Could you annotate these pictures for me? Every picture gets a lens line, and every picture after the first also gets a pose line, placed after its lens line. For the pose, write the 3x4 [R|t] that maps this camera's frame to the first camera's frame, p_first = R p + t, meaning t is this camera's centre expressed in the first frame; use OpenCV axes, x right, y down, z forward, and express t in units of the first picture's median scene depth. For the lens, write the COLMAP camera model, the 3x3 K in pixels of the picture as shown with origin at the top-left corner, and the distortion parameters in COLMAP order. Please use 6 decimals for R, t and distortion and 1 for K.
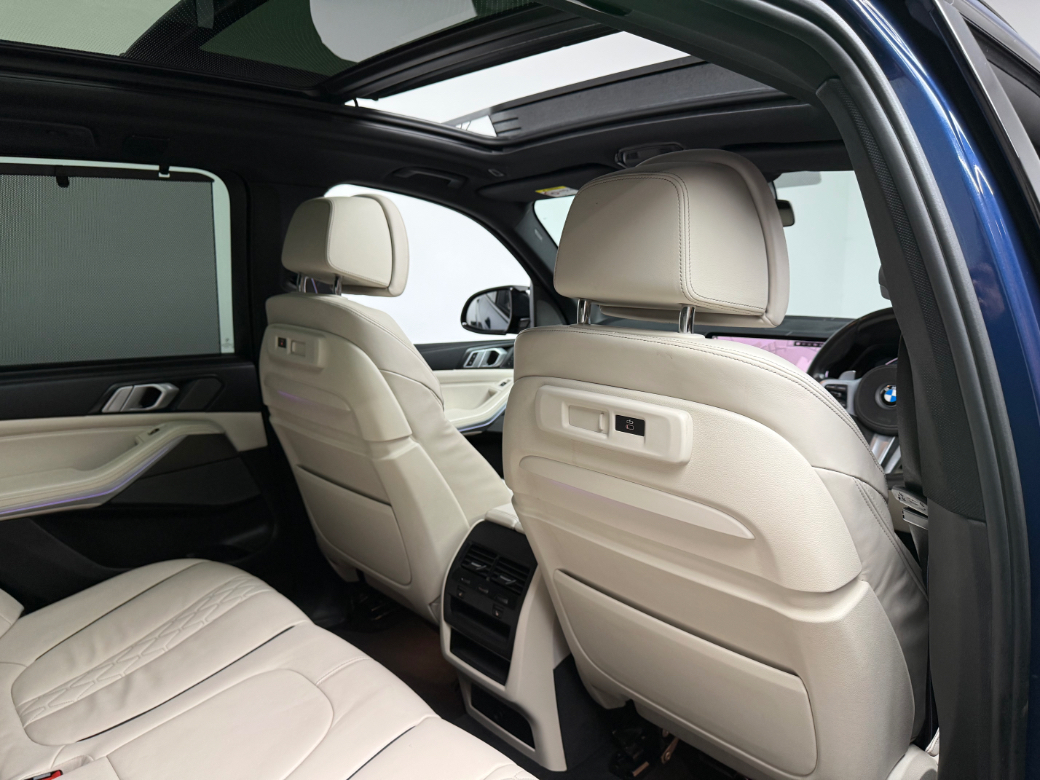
lens RADIAL K [[731.8, 0, 515.3], [0, 731.8, 398.6], [0, 0, 1]] dist [0.007754, -0.013158]
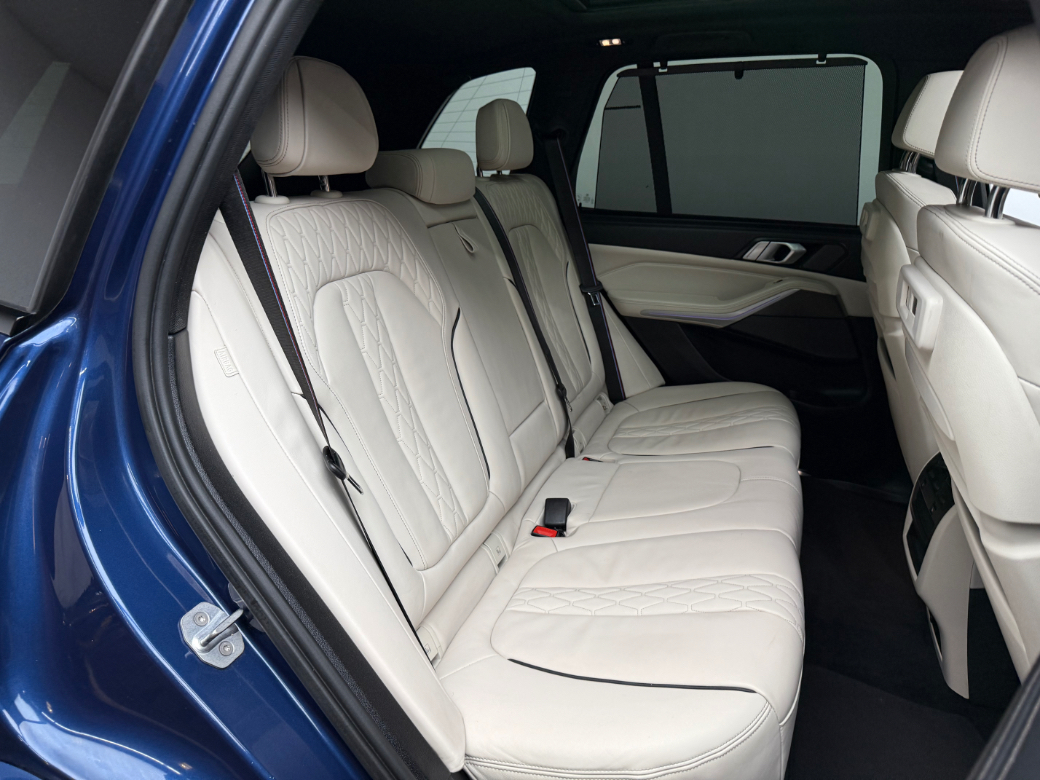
lens RADIAL K [[731.8, 0, 528.1], [0, 731.8, 384.8], [0, 0, 1]] dist [0.007754, -0.013158]
pose [[0.487629, 0.288765, -0.823913, 0.386784], [-0.171587, 0.957010, 0.233860, -0.005088], [0.856023, 0.027336, 0.516214, 0.009146]]
